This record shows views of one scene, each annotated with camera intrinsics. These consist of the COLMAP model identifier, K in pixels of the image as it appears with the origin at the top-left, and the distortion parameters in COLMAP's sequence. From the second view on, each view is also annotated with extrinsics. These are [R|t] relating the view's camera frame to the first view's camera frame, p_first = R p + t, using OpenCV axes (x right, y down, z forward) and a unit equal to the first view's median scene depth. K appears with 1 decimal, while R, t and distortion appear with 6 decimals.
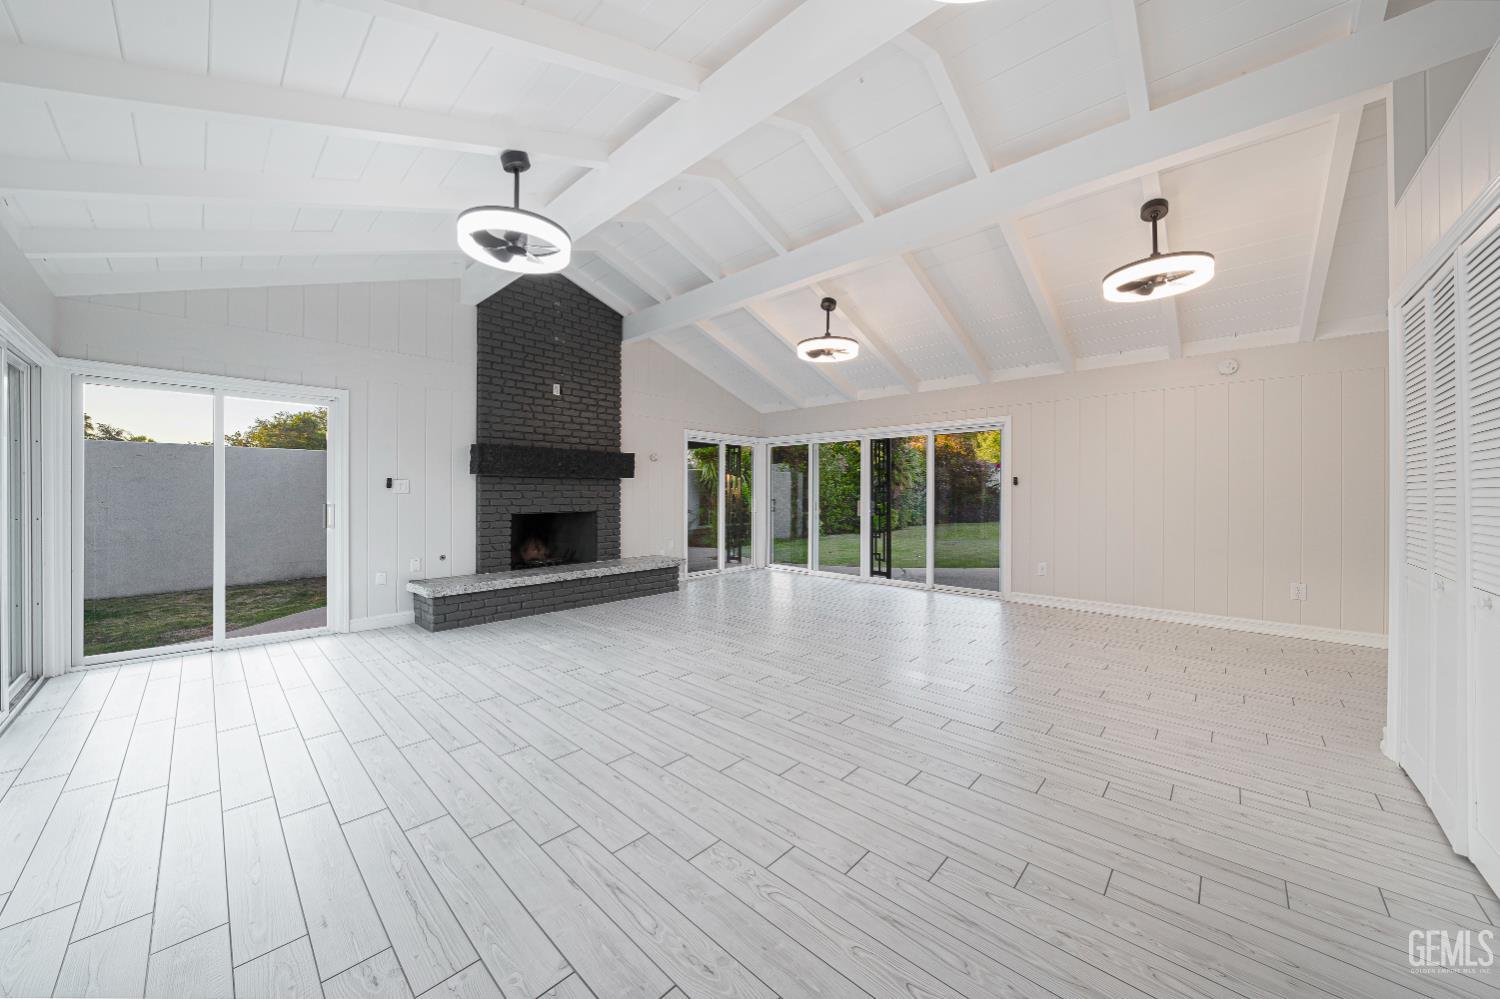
lens RADIAL K [[521.0, 0, 740.1], [0, 521.0, 493.6], [0, 0, 1]] dist [-0.015690, 0.000462]
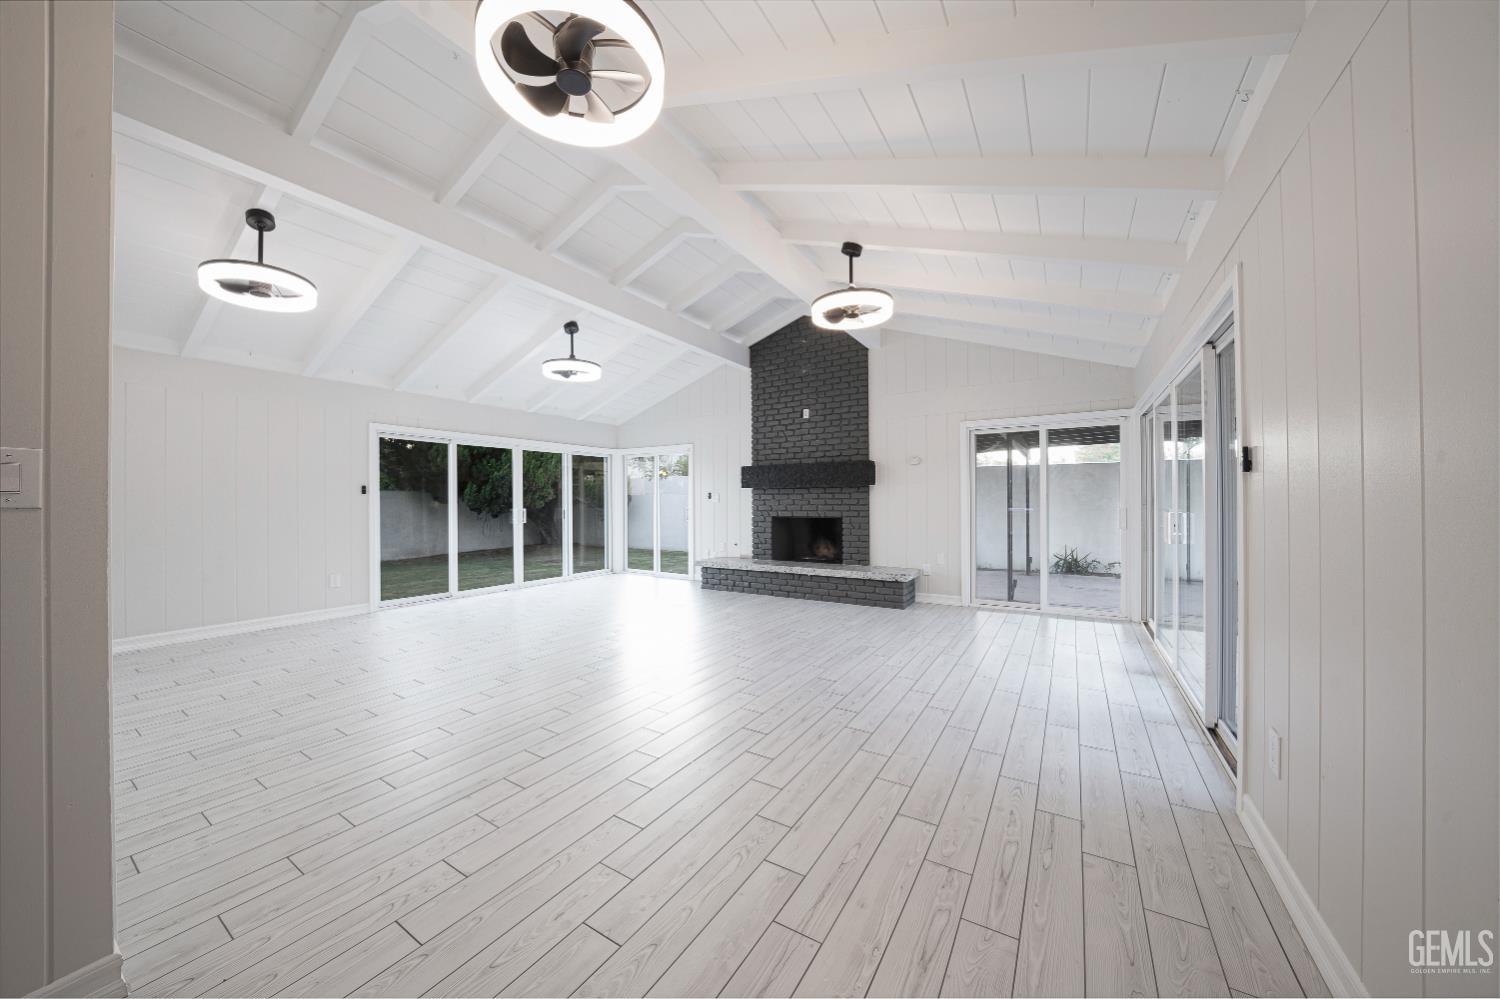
lens RADIAL K [[521.0, 0, 746.5], [0, 521.0, 500.8], [0, 0, 1]] dist [-0.015690, 0.000462]
pose [[0.195802, -0.004125, -0.980635, 0.874956], [0.006648, 0.999974, -0.002879, 0.001937], [0.980621, -0.005955, 0.195825, 0.701498]]
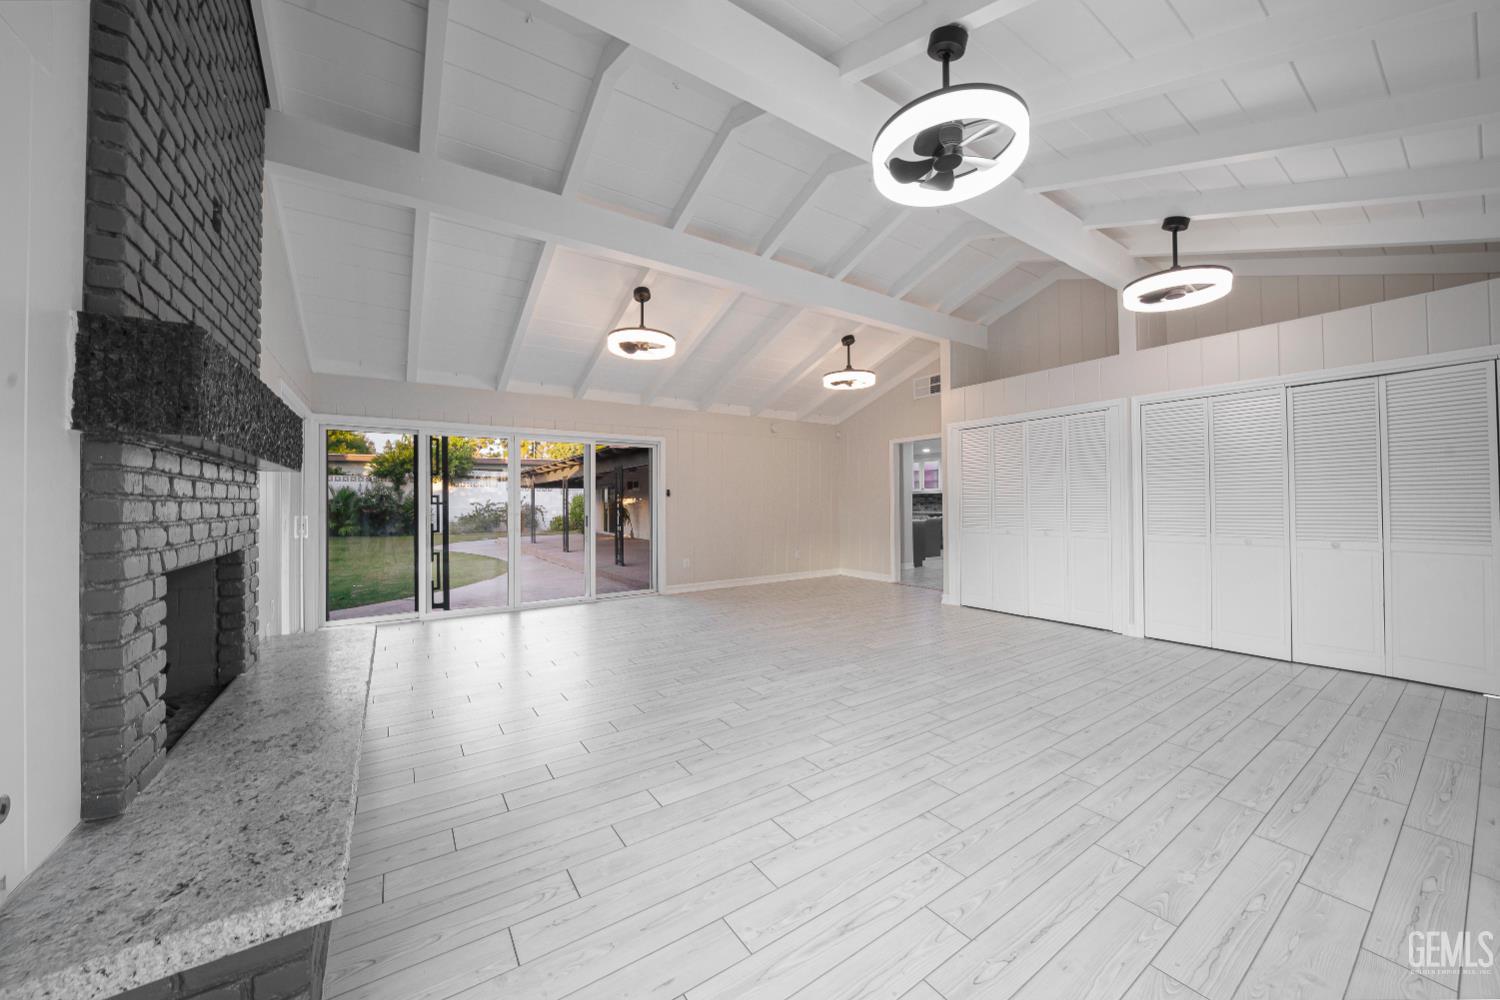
lens RADIAL K [[521.0, 0, 742.0], [0, 521.0, 500.6], [0, 0, 1]] dist [-0.015690, 0.000462]
pose [[0.228232, 0.002764, 0.973603, -0.677375], [0.006289, 0.999971, -0.004314, -0.000223], [-0.973586, 0.007108, 0.228208, 0.634144]]
